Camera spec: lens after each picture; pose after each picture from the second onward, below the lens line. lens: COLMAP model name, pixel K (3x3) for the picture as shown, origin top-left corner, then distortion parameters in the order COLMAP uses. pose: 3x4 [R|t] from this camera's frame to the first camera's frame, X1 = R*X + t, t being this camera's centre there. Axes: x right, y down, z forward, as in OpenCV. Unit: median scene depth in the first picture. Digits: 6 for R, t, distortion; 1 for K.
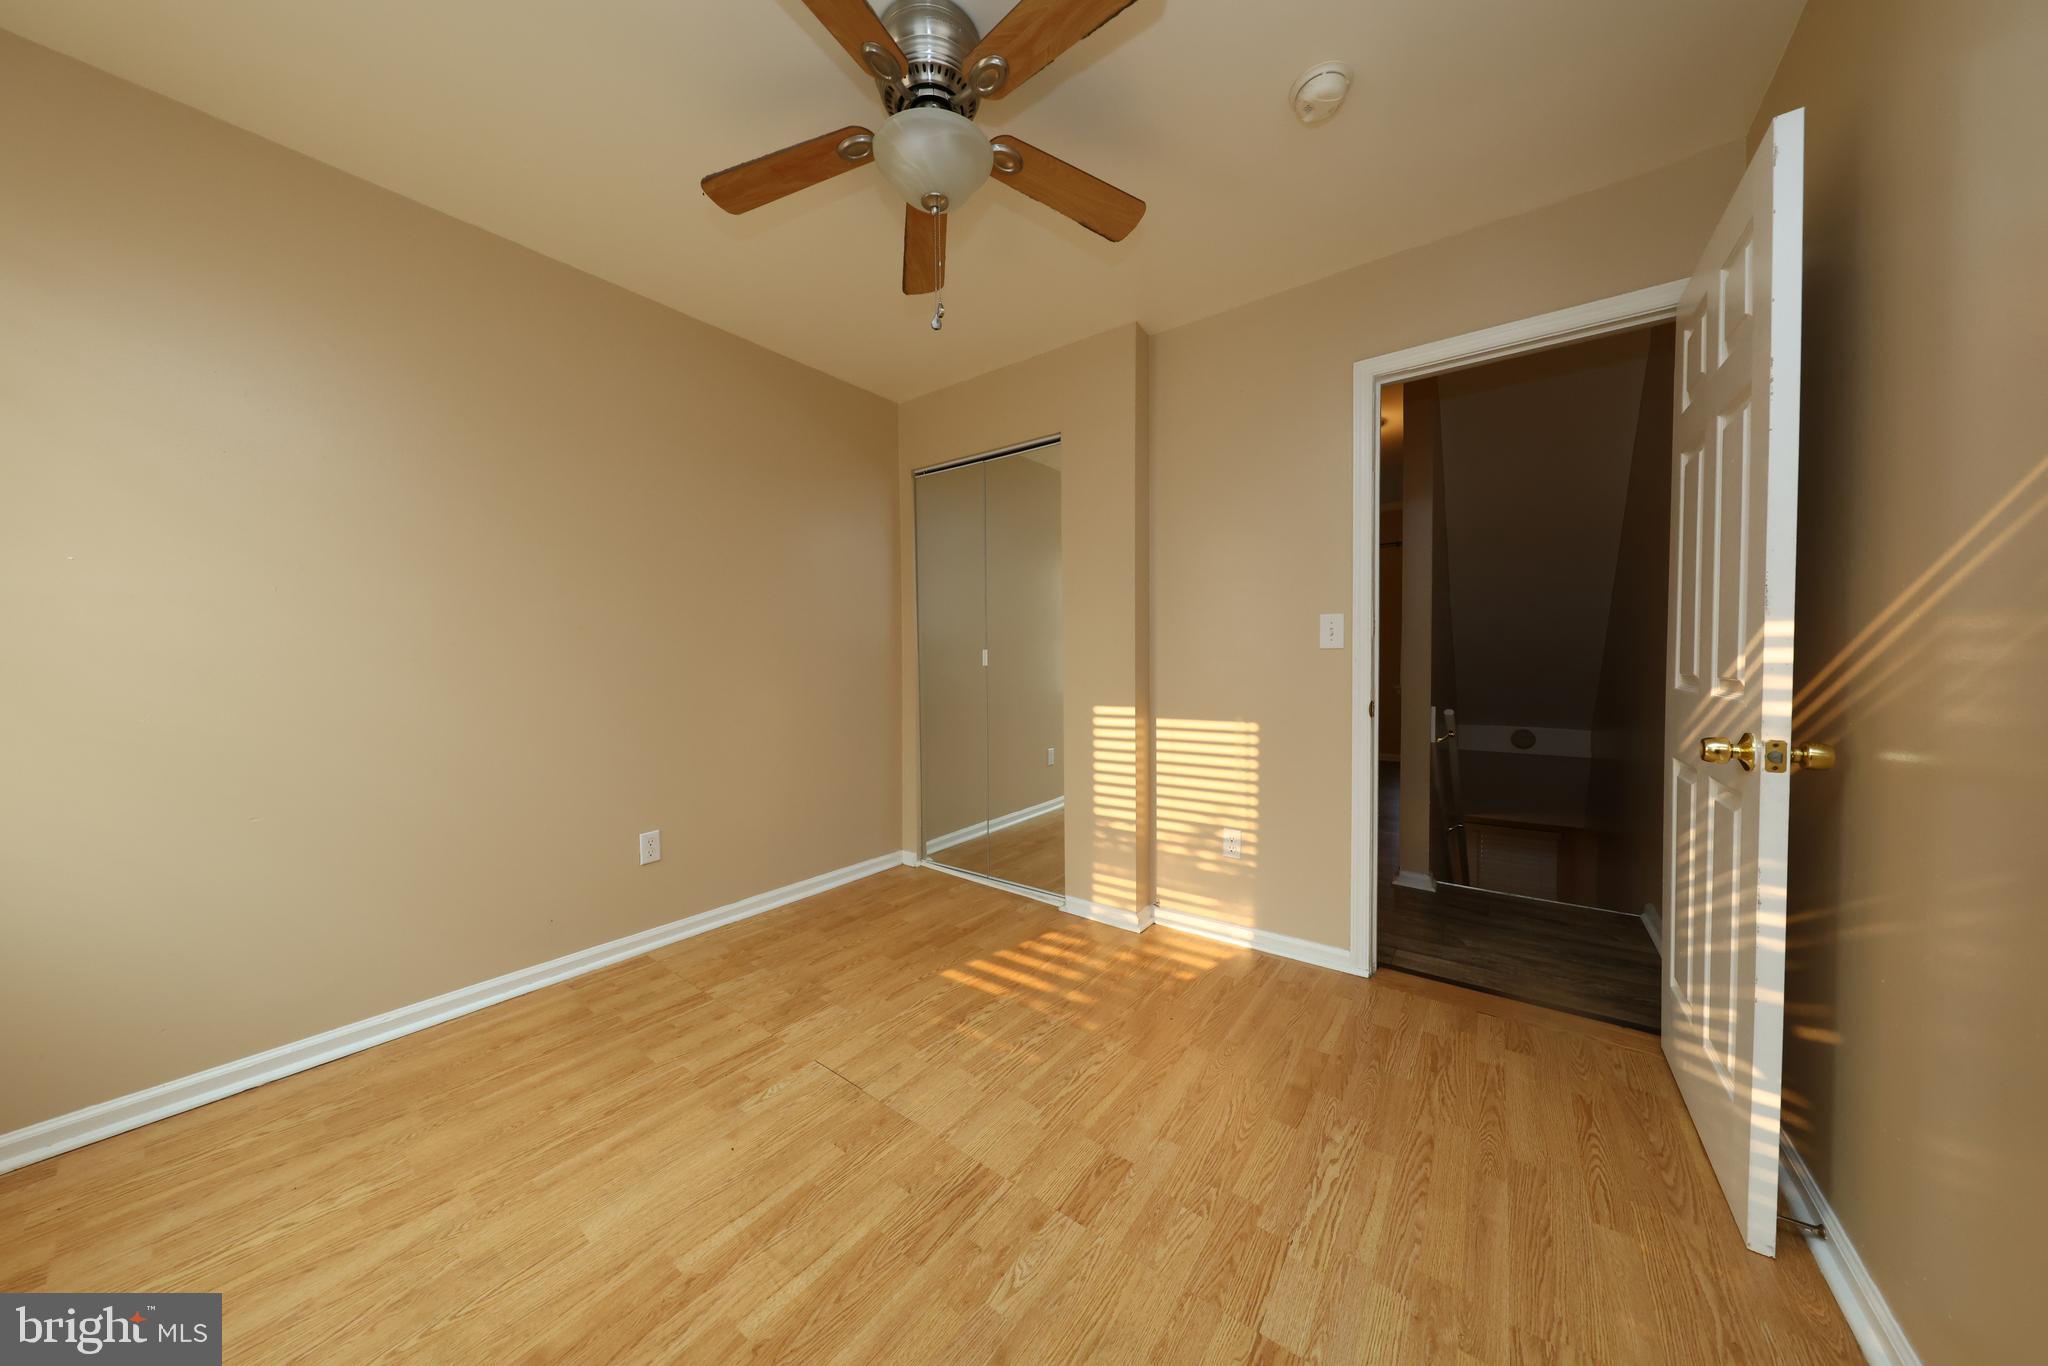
lens RADIAL K [[640.4, 0, 1024.2], [0, 640.4, 689.1], [0, 0, 1]] dist [0.000336, -0.000070]
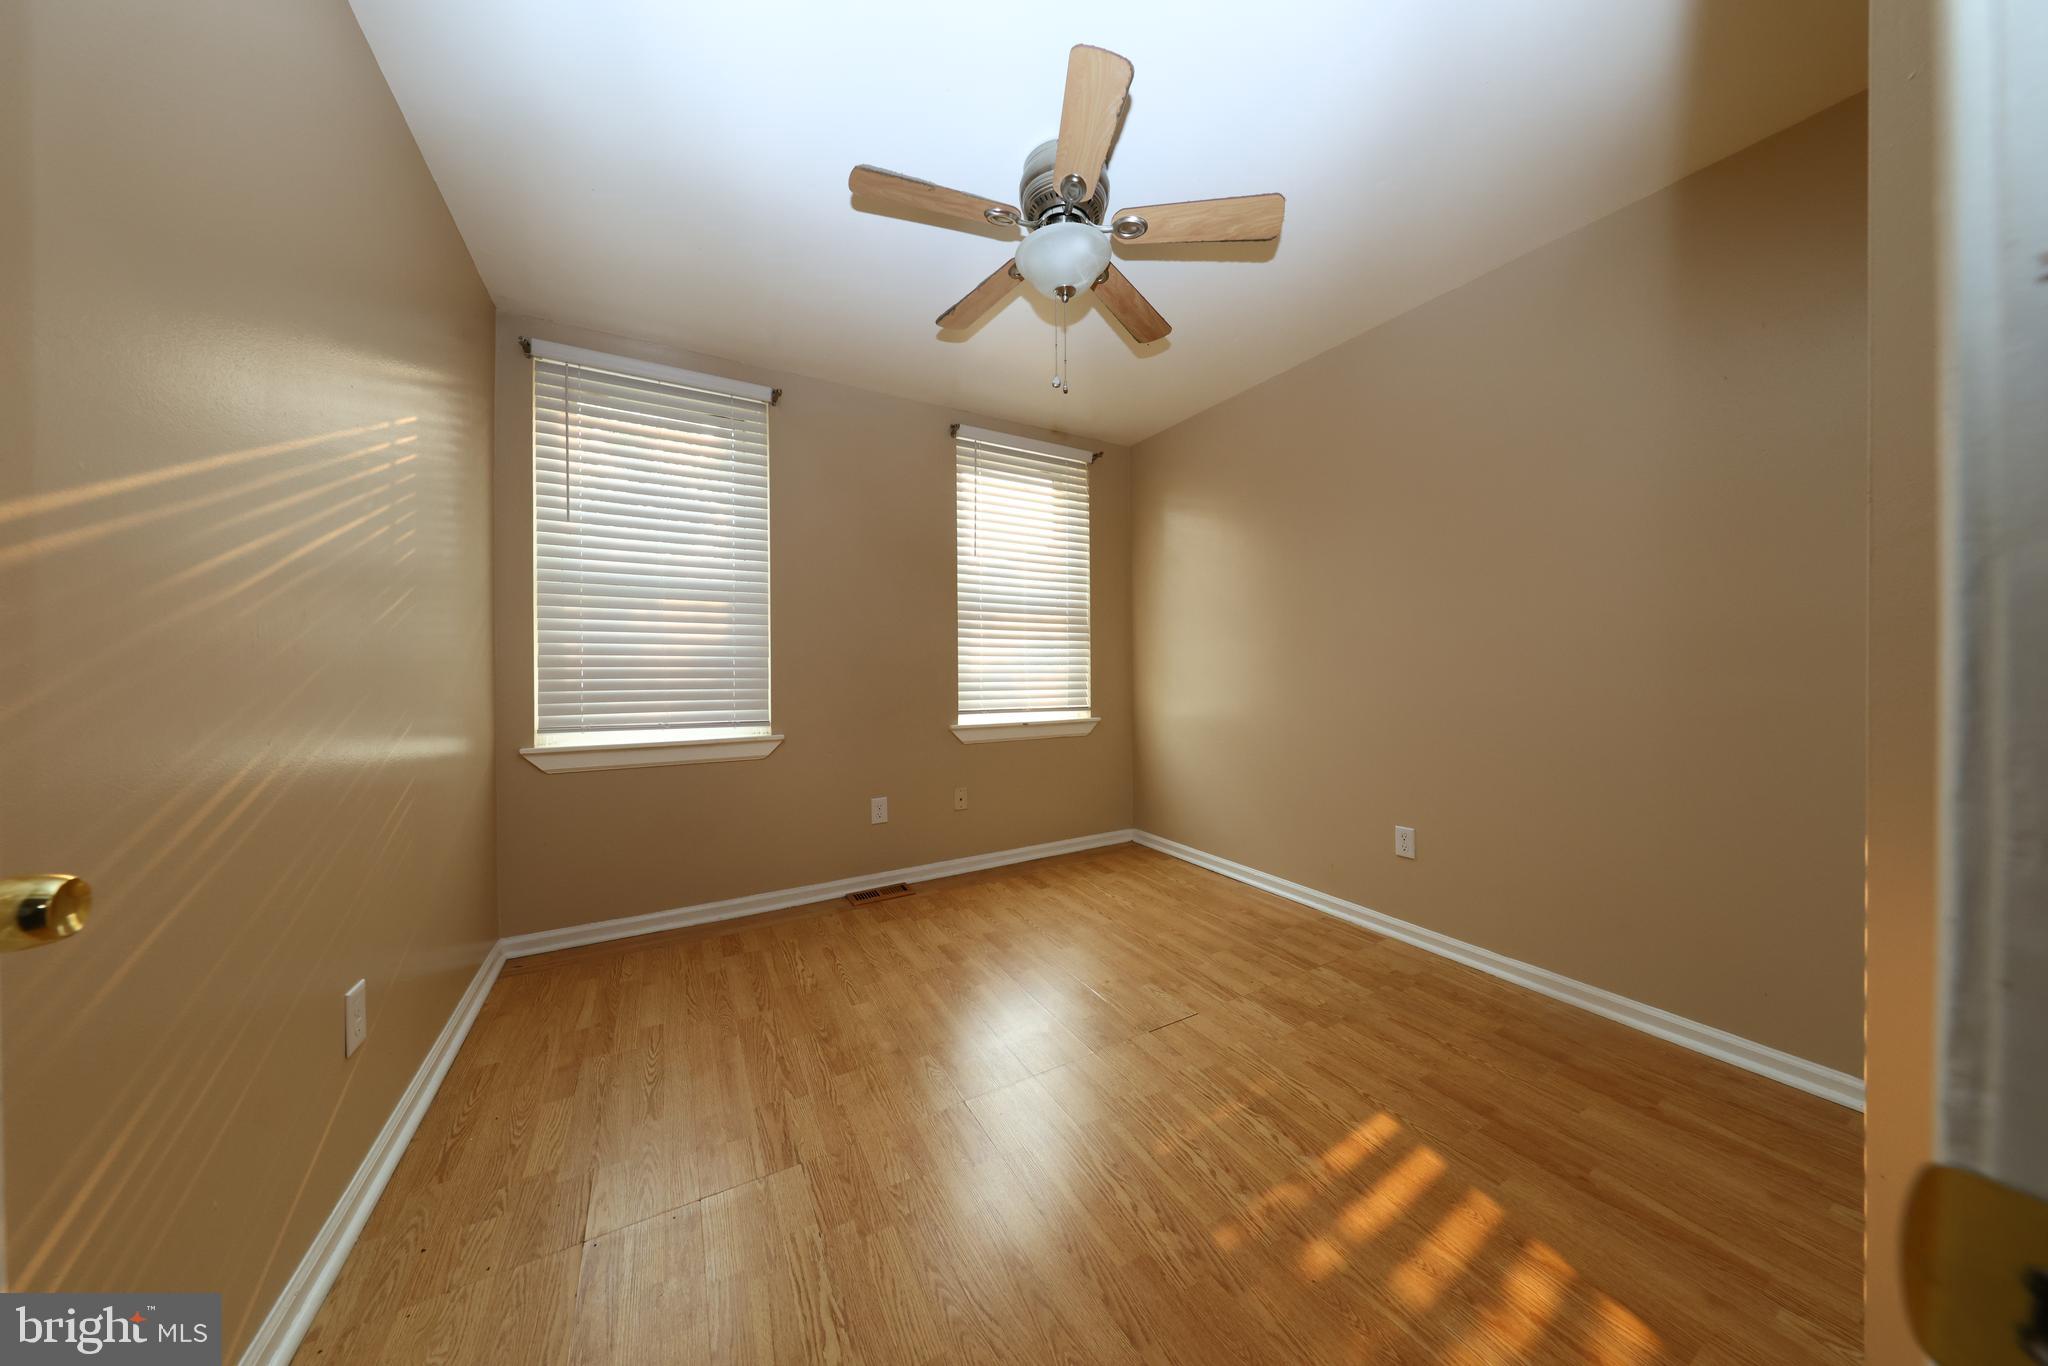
lens RADIAL K [[640.4, 0, 1024.6], [0, 640.4, 686.2], [0, 0, 1]] dist [0.000336, -0.000070]
pose [[-0.407415, 0.034050, -0.912608, 0.750648], [-0.036970, 0.997871, 0.053736, -0.046226], [0.912495, 0.055632, -0.405288, 1.052875]]
